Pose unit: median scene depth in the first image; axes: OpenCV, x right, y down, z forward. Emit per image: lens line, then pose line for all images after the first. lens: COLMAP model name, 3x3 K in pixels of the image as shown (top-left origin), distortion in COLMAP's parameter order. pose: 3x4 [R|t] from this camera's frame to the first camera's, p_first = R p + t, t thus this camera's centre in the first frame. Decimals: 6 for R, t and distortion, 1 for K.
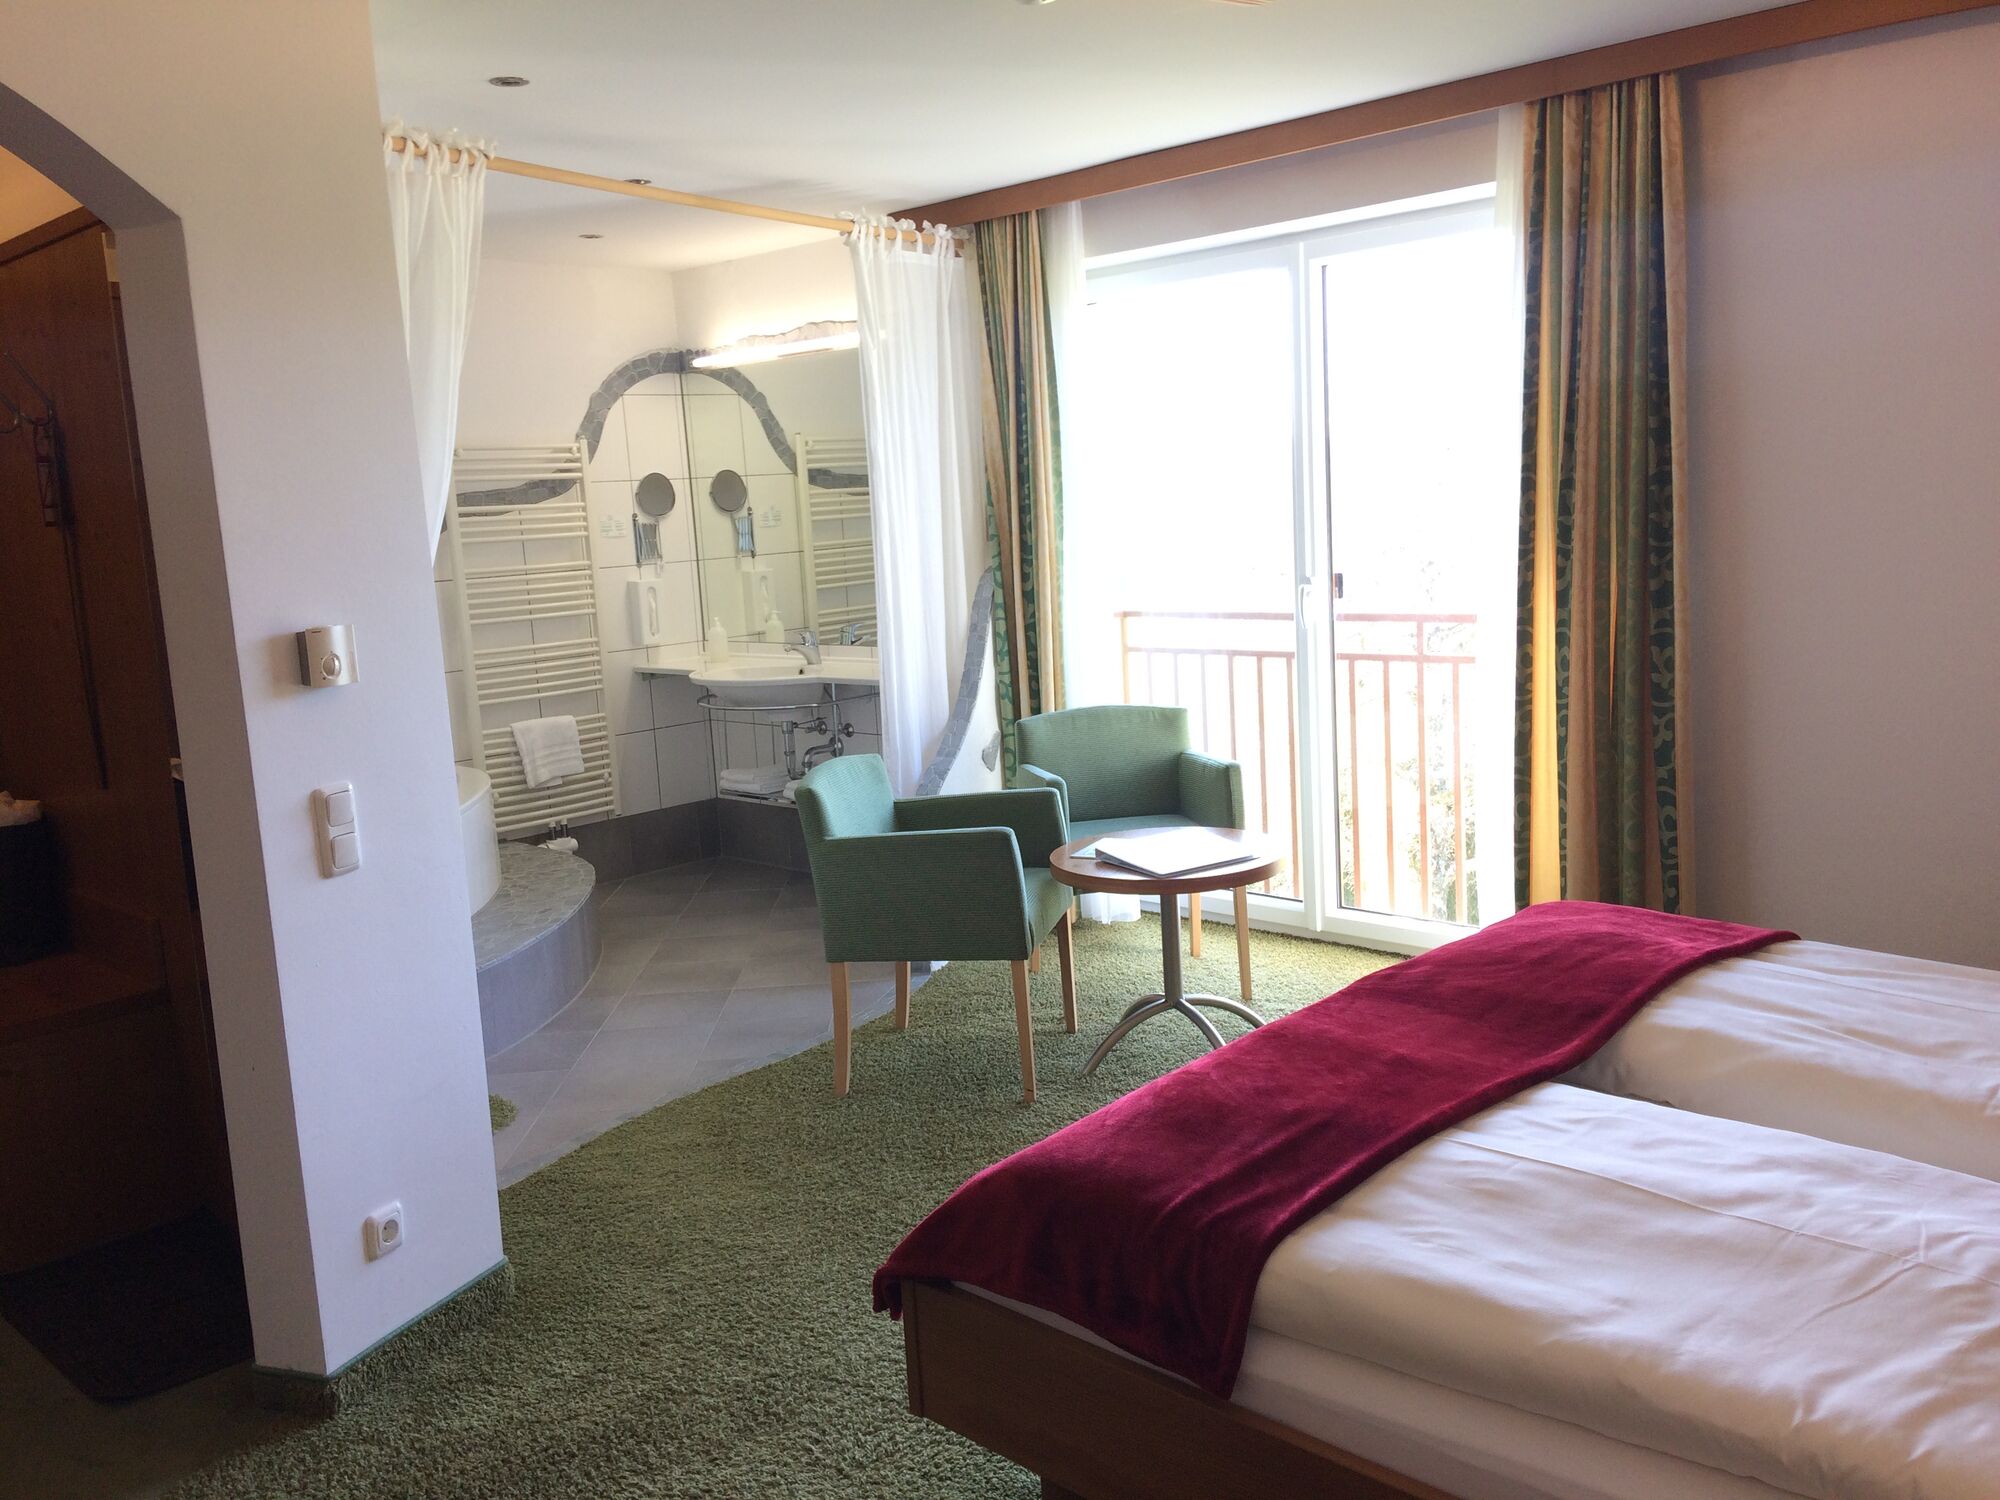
lens RADIAL K [[1677.0, 0, 1000.0], [0, 1677.0, 750.0], [0, 0, 1]] dist [0.001534, 0.000316]
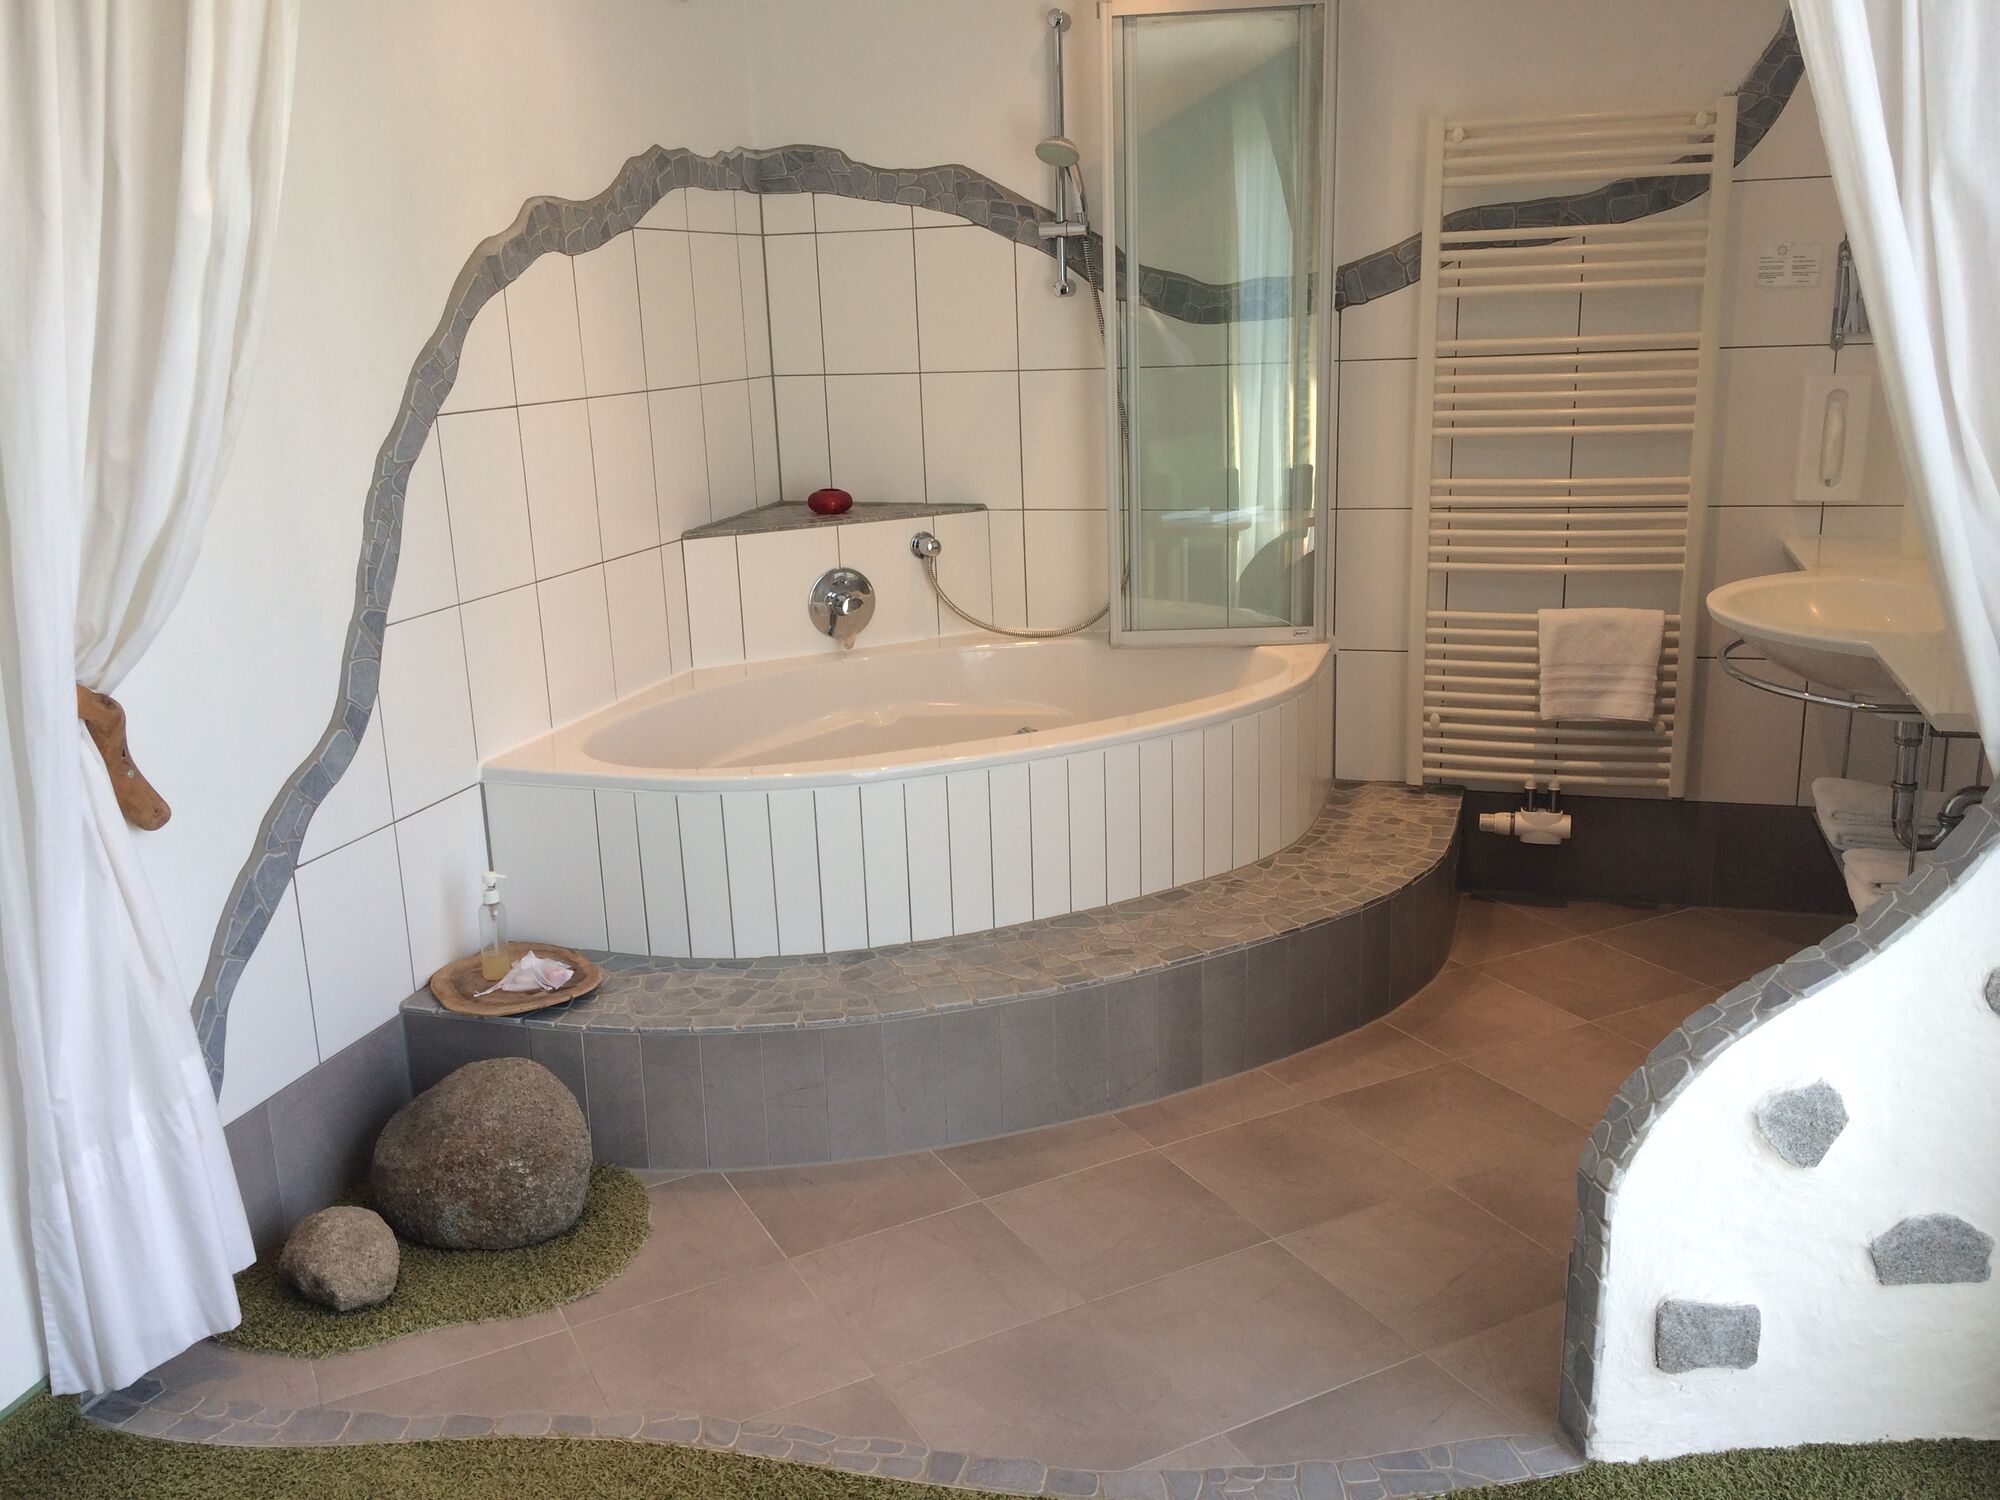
lens RADIAL K [[1677.0, 0, 1000.0], [0, 1677.0, 750.0], [0, 0, 1]] dist [0.001534, 0.000316]
pose [[0.452139, 0.252351, -0.855505, 0.176500], [-0.116479, 0.967634, 0.223867, -0.090939], [0.884310, -0.001571, 0.466898, 0.646483]]
